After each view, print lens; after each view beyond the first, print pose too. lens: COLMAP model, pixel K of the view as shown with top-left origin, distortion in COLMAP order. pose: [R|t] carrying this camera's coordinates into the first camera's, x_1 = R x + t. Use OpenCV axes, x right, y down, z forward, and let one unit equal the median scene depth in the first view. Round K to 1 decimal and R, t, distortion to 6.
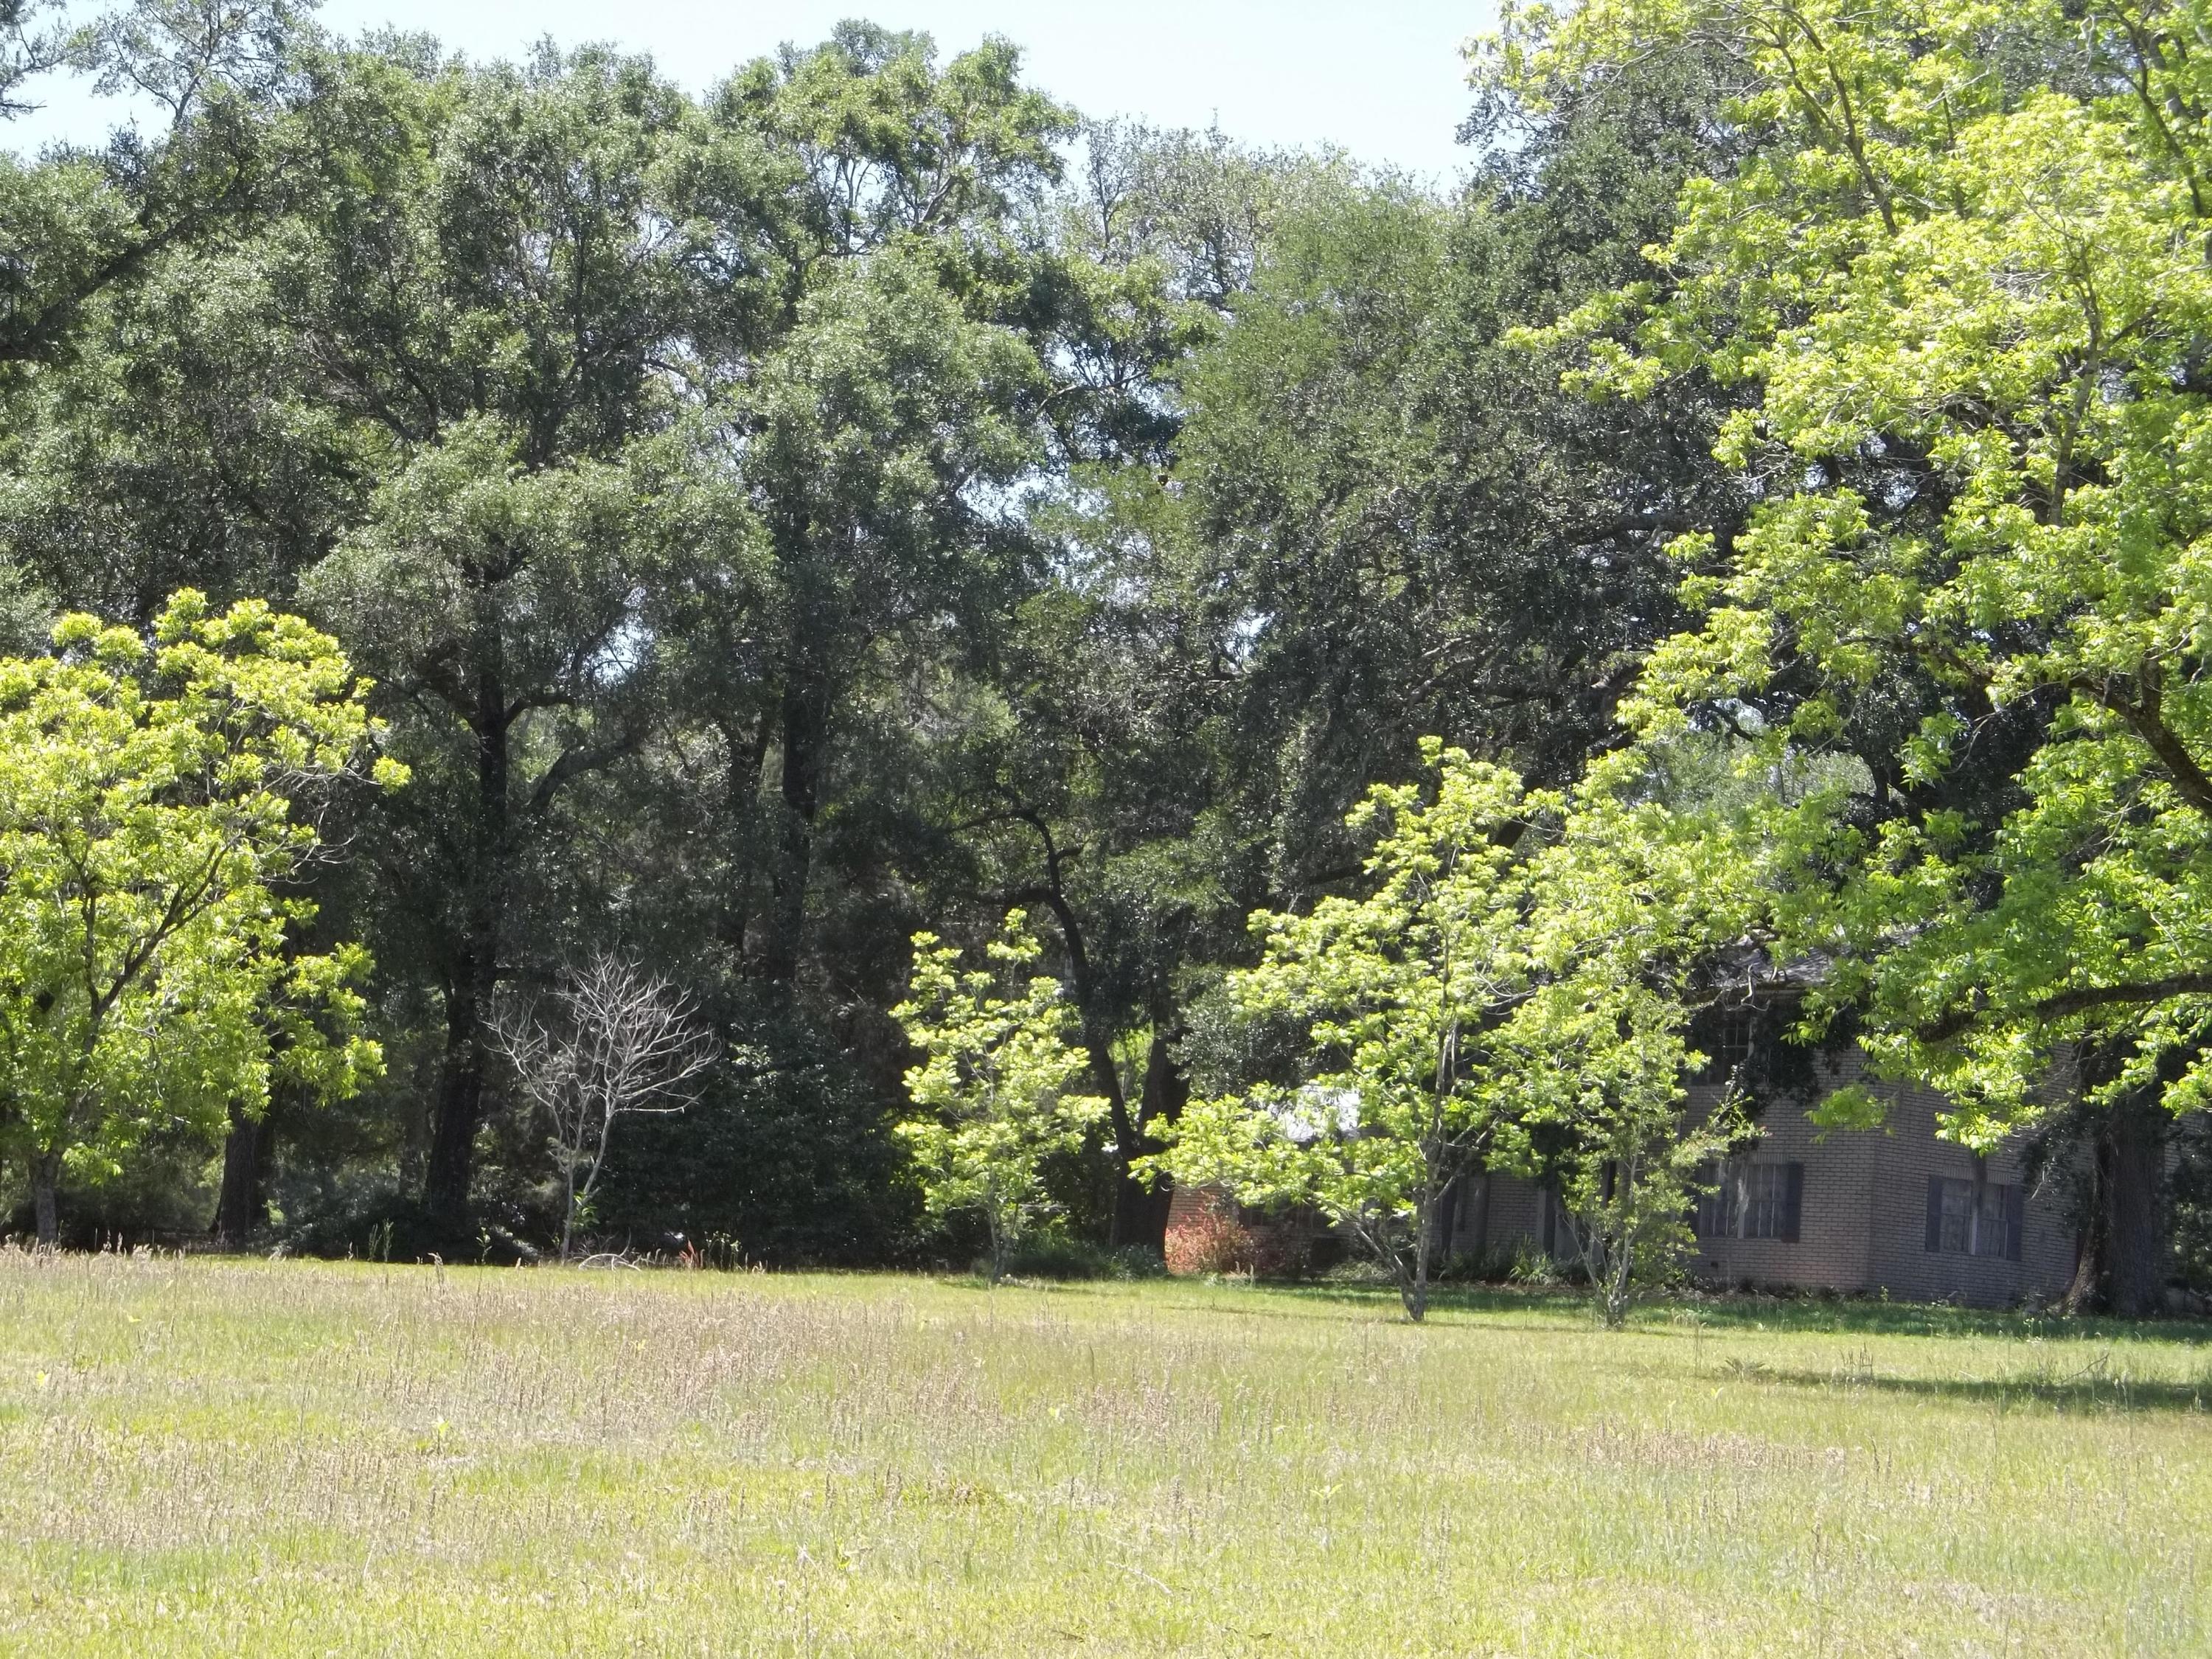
lens RADIAL K [[5542.5, 0, 1092.9], [0, 5542.5, 846.6], [0, 0, 1]] dist [0.237792, 0.000000]
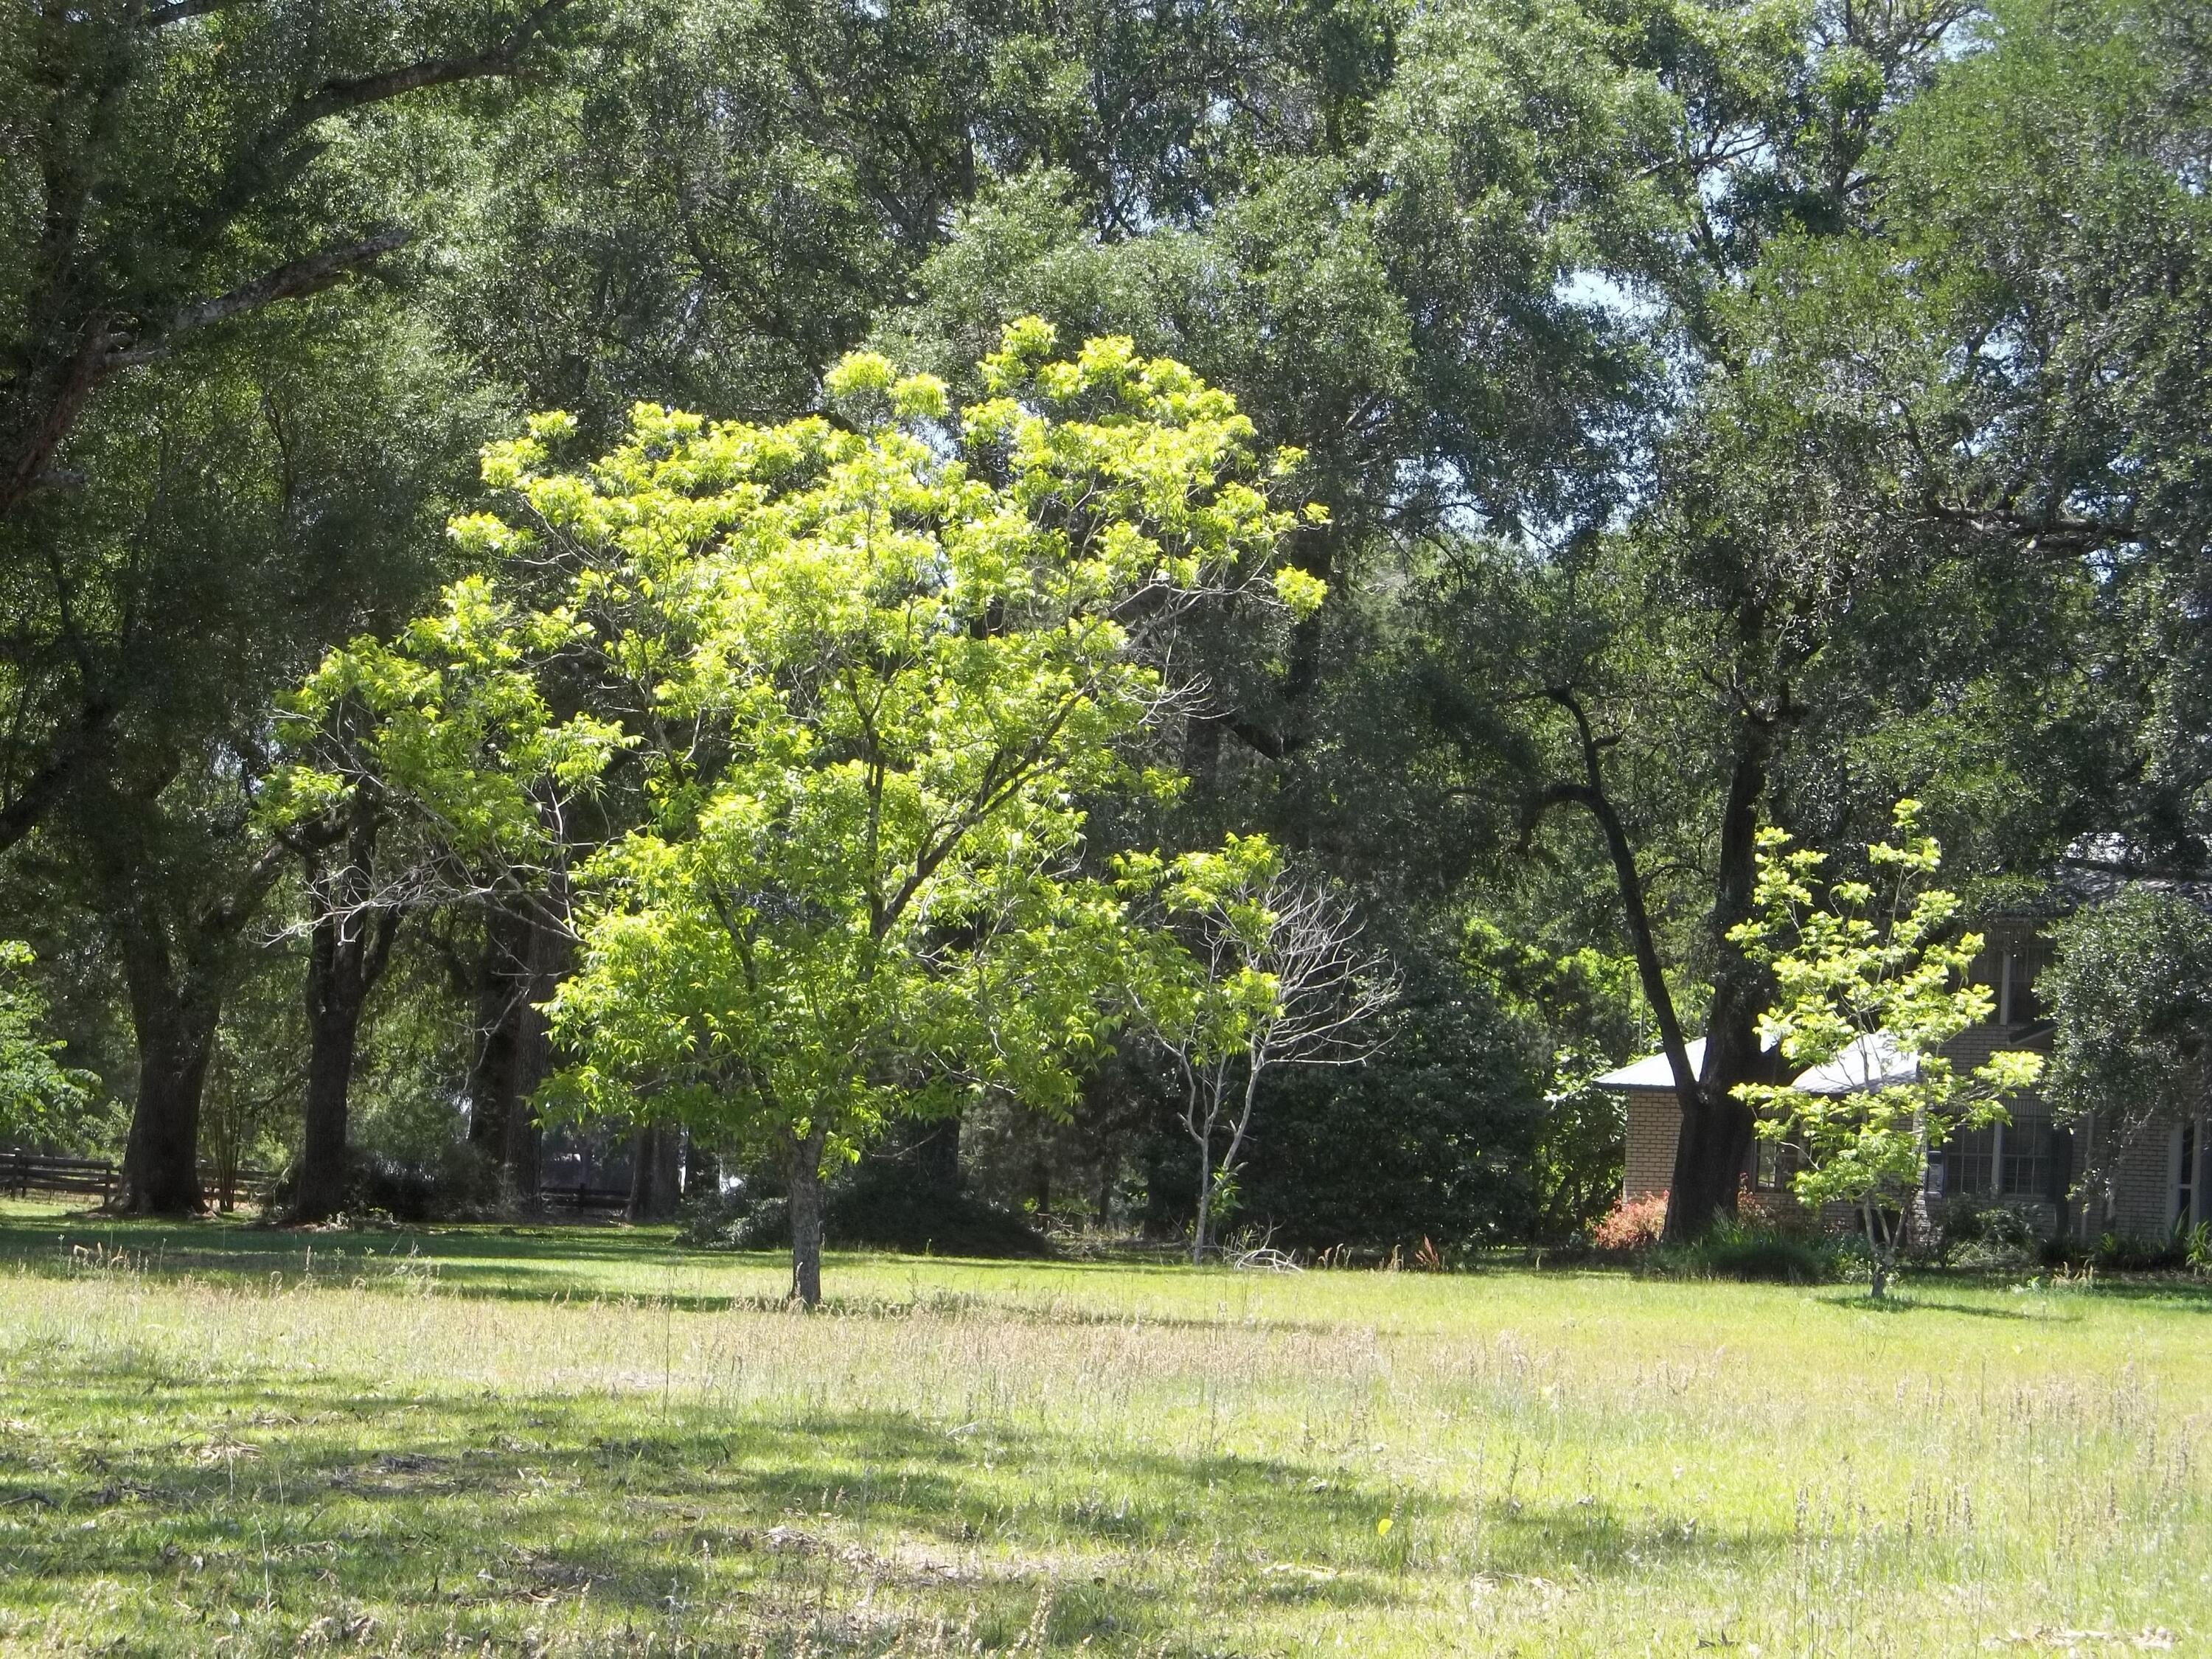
lens RADIAL K [[5542.5, 0, 1111.1], [0, 5542.5, 835.0], [0, 0, 1]] dist [0.237792, 0.000000]
pose [[0.999488, 0.005662, 0.031505, -0.143195], [-0.006008, 0.999922, 0.010923, 0.008641], [-0.031441, -0.011107, 0.999444, 0.253930]]
